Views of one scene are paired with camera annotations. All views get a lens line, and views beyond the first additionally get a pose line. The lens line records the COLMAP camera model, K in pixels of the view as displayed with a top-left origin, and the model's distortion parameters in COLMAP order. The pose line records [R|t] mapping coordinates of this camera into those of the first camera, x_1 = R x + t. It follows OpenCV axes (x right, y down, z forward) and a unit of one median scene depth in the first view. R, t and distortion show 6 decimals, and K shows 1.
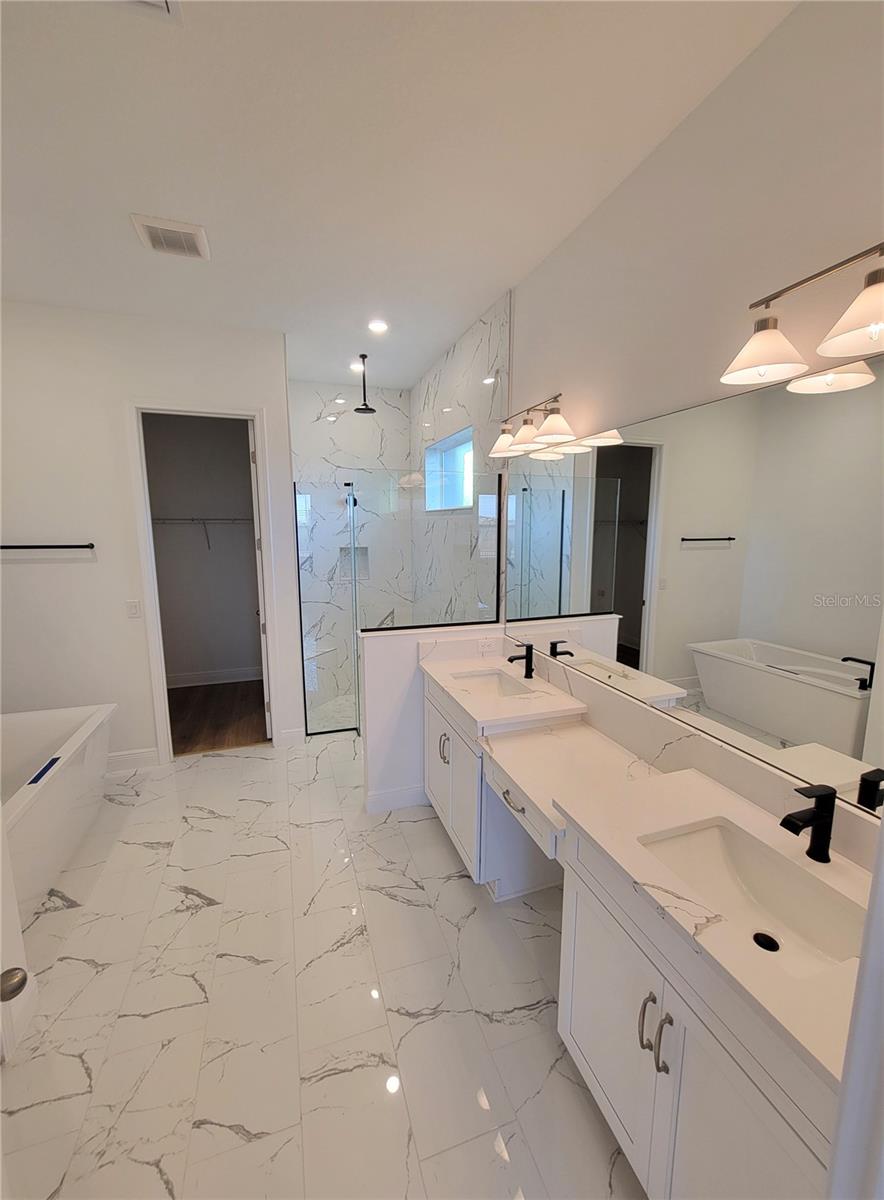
lens RADIAL K [[465.1, 0, 442.0], [0, 465.1, 600.0], [0, 0, 1]] dist [-0.001126, 0.000692]
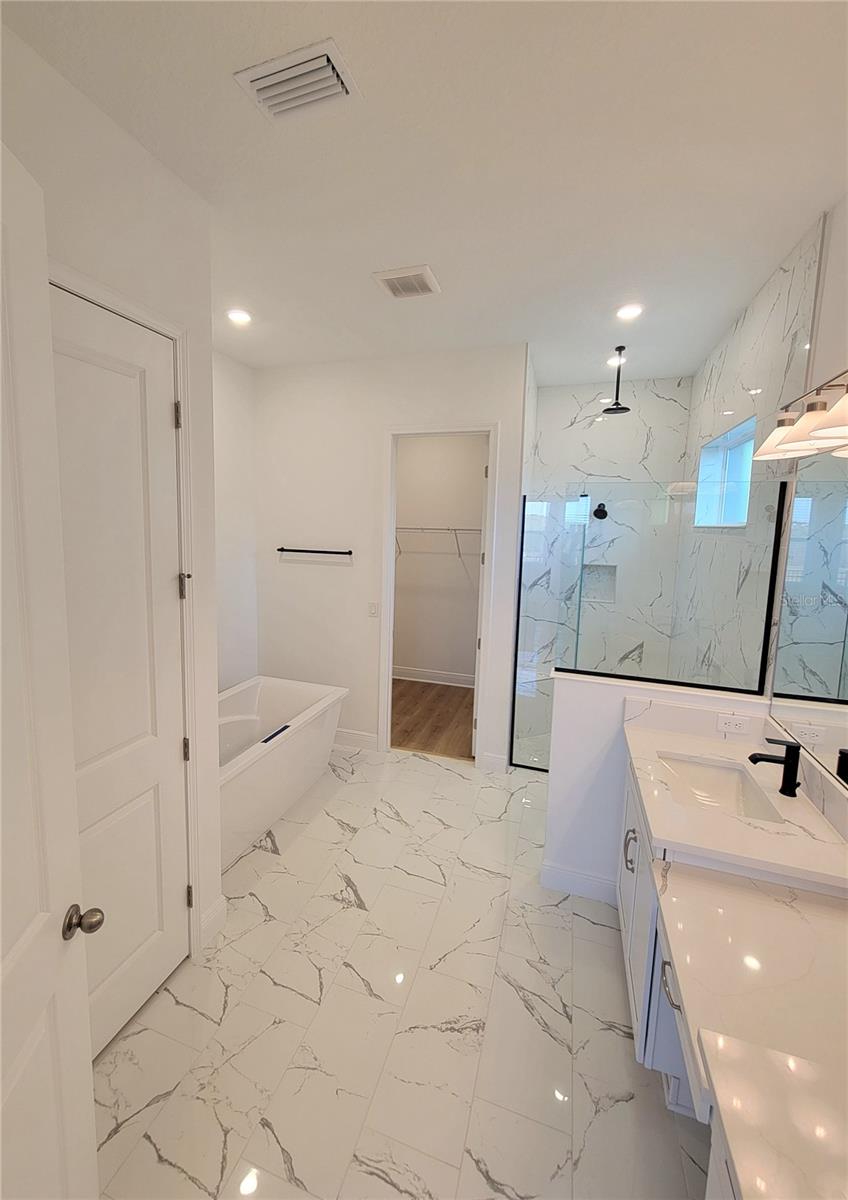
lens RADIAL K [[484.3, 0, 419.8], [0, 484.3, 581.8], [0, 0, 1]] dist [0.001159, -0.000458]
pose [[0.793479, 0.091184, -0.601728, 0.148918], [-0.119072, 0.992864, -0.006560, -0.057734], [0.596836, 0.076854, 0.798674, 0.122106]]
